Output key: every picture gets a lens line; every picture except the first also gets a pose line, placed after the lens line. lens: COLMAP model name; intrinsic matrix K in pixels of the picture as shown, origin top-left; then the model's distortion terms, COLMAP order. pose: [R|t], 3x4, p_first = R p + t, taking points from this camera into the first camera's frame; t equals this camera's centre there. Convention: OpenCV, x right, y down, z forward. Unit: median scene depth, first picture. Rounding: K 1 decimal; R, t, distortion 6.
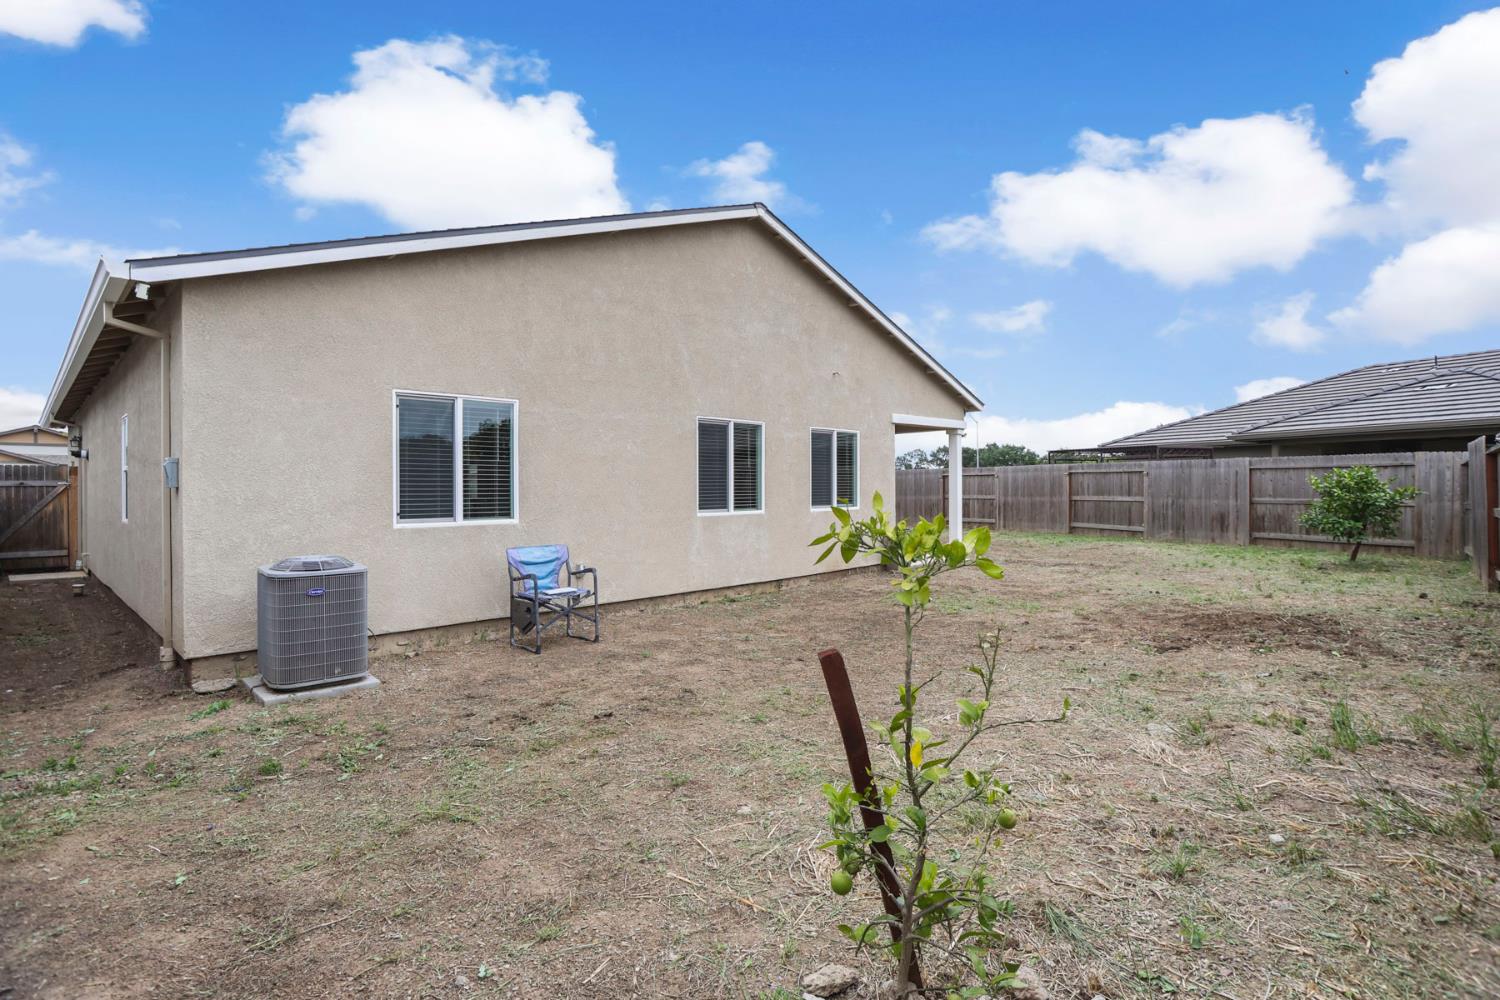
lens RADIAL K [[741.8, 0, 757.2], [0, 741.8, 485.3], [0, 0, 1]] dist [-0.054871, 0.029937]
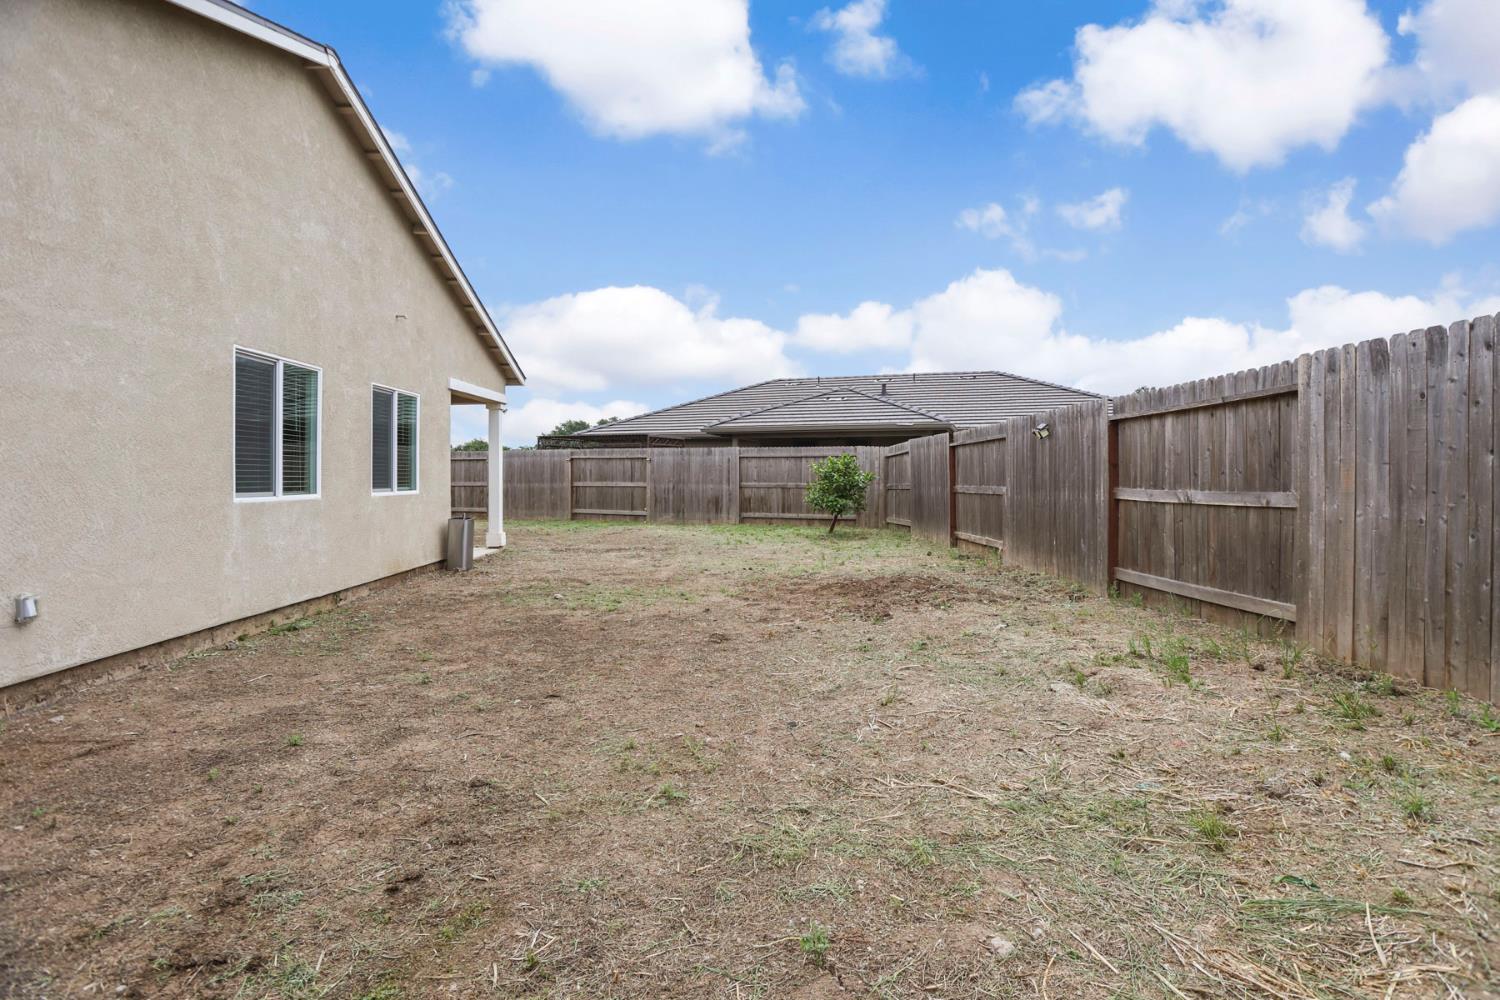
lens RADIAL K [[741.8, 0, 757.2], [0, 741.8, 485.3], [0, 0, 1]] dist [-0.054871, 0.029937]
pose [[0.709486, -0.001293, 0.704719, -0.161434], [-0.006685, 0.999941, 0.008564, 0.014545], [-0.704688, -0.010787, 0.709435, 0.197230]]
